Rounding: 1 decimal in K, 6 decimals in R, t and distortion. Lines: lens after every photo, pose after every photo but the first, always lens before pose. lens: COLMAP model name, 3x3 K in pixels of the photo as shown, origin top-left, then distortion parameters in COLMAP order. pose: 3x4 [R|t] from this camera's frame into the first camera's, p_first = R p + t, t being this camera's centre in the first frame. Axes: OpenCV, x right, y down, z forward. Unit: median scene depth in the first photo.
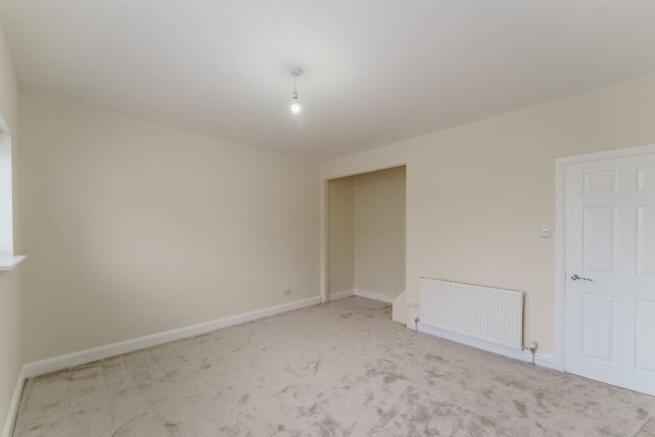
lens RADIAL K [[268.3, 0, 322.4], [0, 268.3, 230.3], [0, 0, 1]] dist [0.003218, 0.000091]
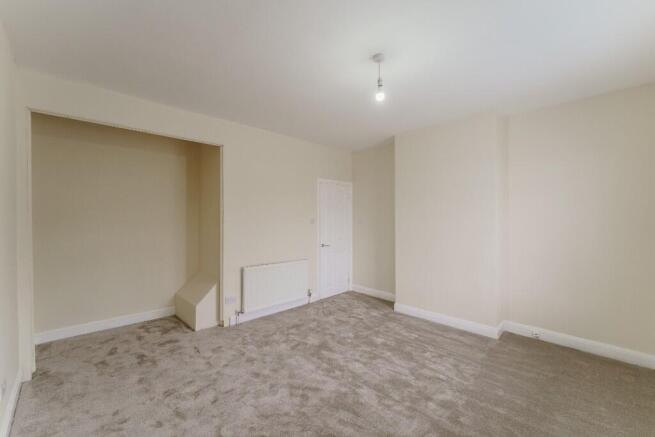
lens RADIAL K [[268.3, 0, 327.1], [0, 268.3, 219.6], [0, 0, 1]] dist [0.003218, 0.000091]
pose [[-0.000237, -0.001846, 0.999998, -0.862409], [0.002706, 0.999995, 0.001847, -0.002508], [-0.999996, 0.002706, -0.000232, 0.956377]]
